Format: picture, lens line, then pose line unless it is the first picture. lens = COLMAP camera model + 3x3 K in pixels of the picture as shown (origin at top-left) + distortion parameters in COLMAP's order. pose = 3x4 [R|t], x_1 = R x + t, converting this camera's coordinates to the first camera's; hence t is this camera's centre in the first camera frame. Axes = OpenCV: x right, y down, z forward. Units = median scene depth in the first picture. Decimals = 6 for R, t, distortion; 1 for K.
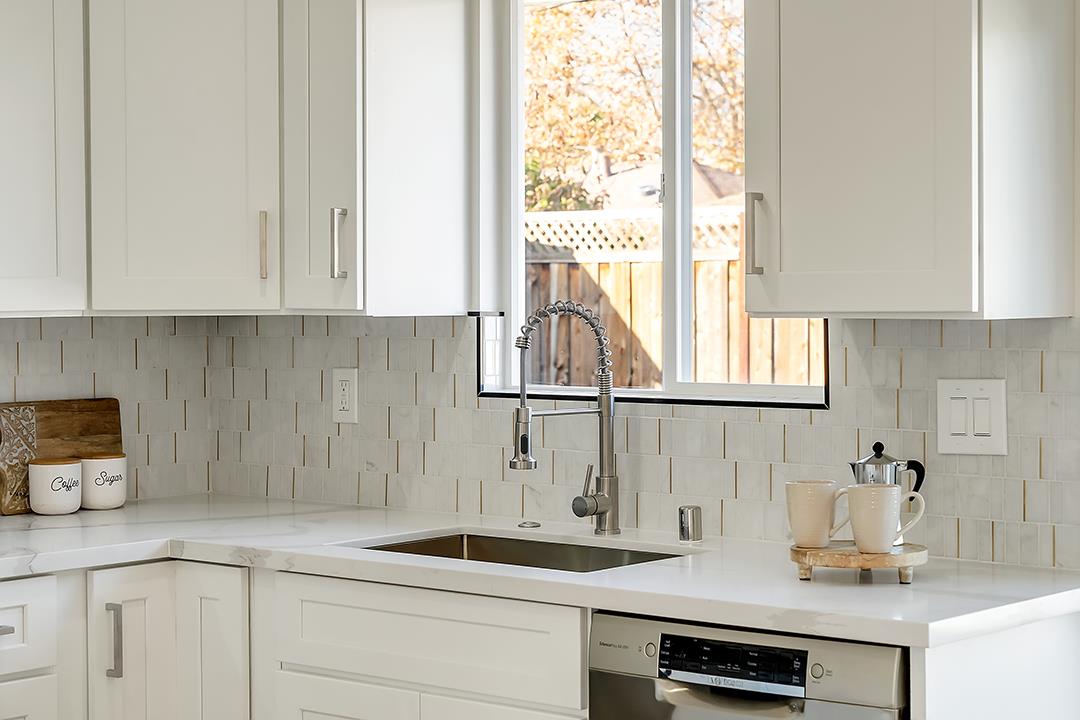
lens RADIAL K [[2176.3, 0, 540.0], [0, 2176.3, 360.0], [0, 0, 1]] dist [0.061007, 0.037503]
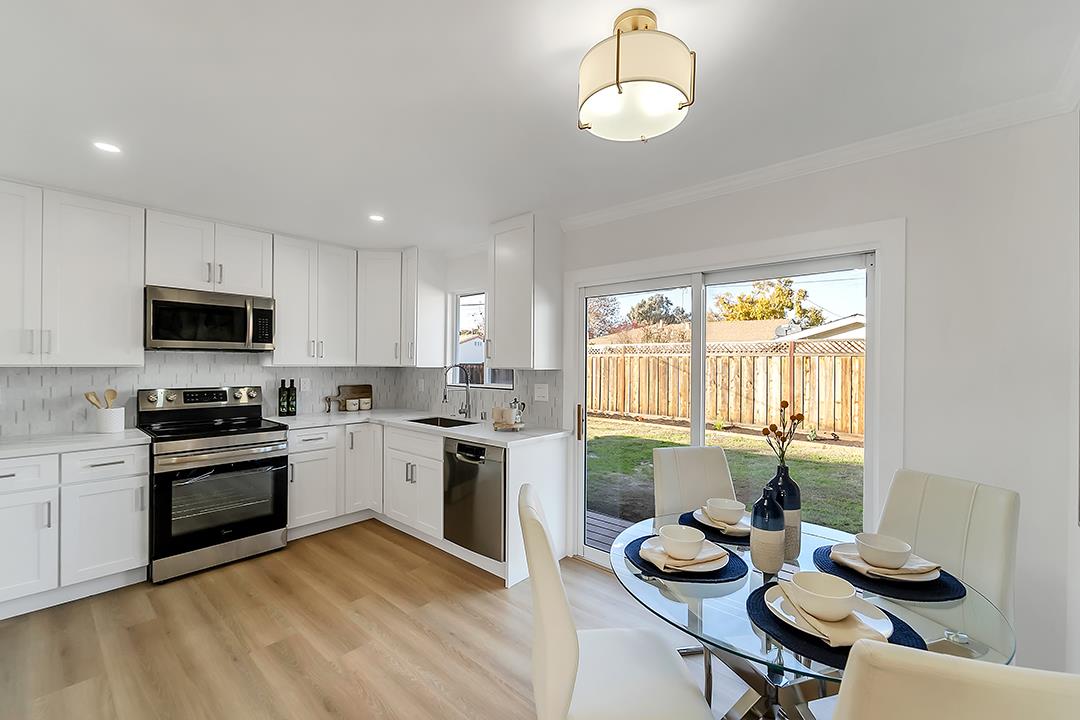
lens RADIAL K [[447.2, 0, 542.0], [0, 447.2, 360.4], [0, 0, 1]] dist [-0.000051, -0.000270]
pose [[0.999866, 0.016386, -0.000567, 0.182990], [-0.016396, 0.999154, -0.037728, -0.004004], [-0.000052, 0.037733, 0.999288, 0.106096]]
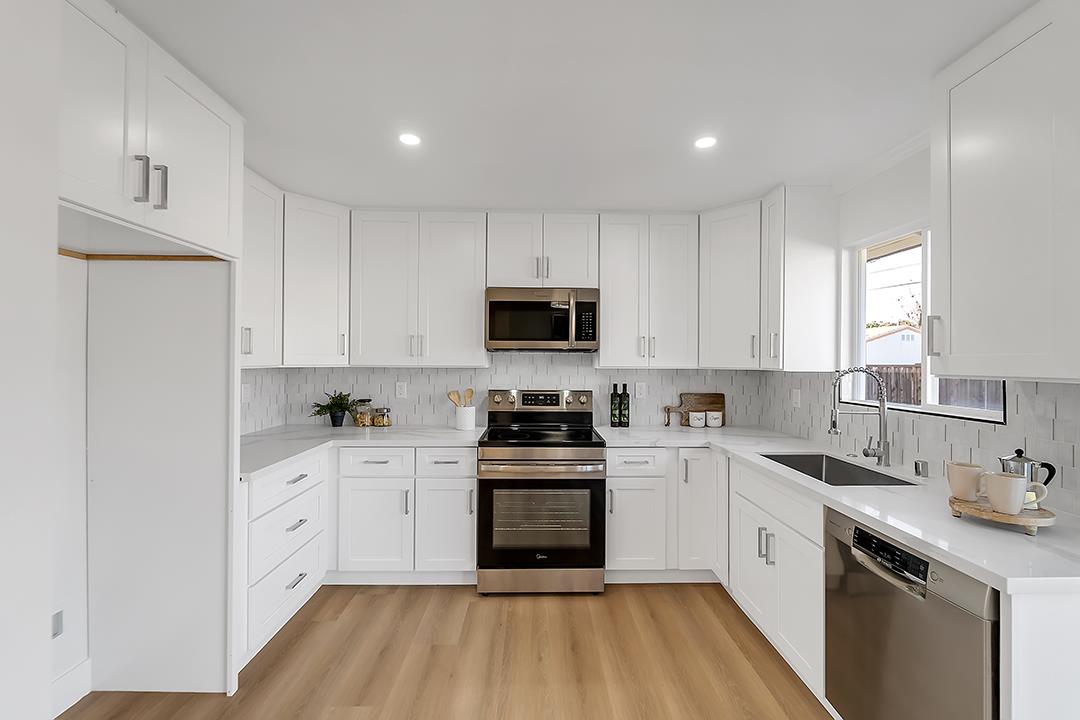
lens RADIAL K [[447.2, 0, 542.0], [0, 447.2, 360.4], [0, 0, 1]] dist [-0.000051, -0.000270]
pose [[0.676004, 0.011259, -0.736812, 0.141484], [-0.035921, 0.999198, -0.017687, -0.013139], [0.736022, 0.038424, 0.675867, 0.404030]]
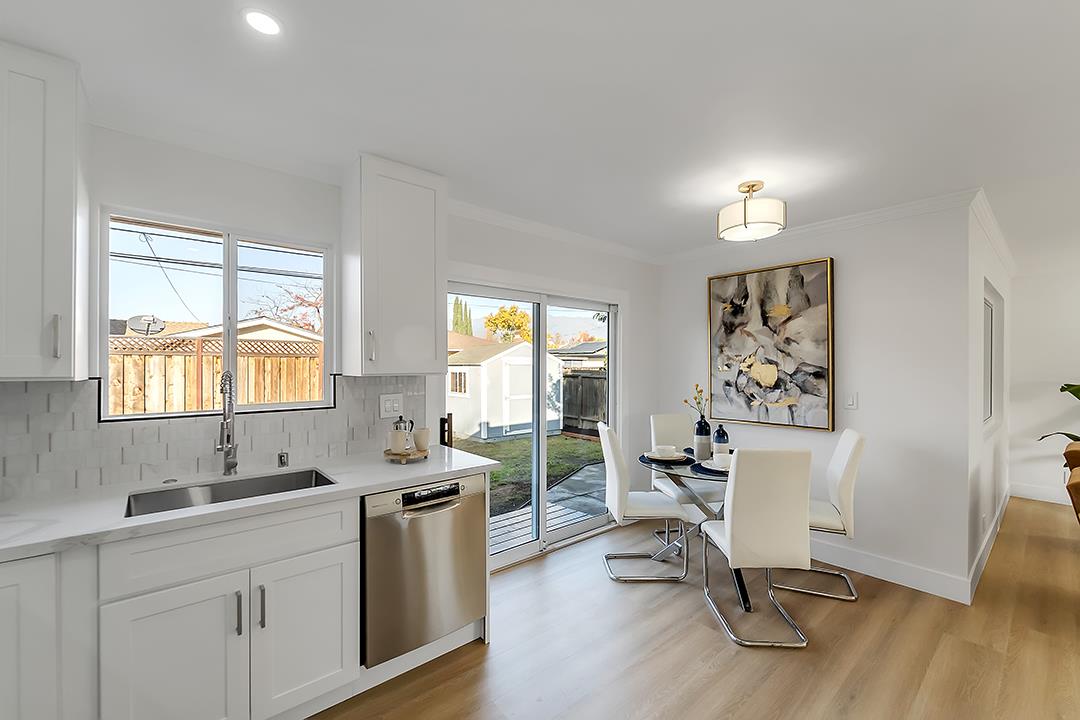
lens RADIAL K [[447.2, 0, 542.0], [0, 447.2, 360.4], [0, 0, 1]] dist [-0.000051, -0.000270]
pose [[0.137567, 0.018096, 0.990327, -0.395168], [0.031696, 0.999241, -0.022662, -0.017602], [-0.989985, 0.034507, 0.136889, 0.630801]]
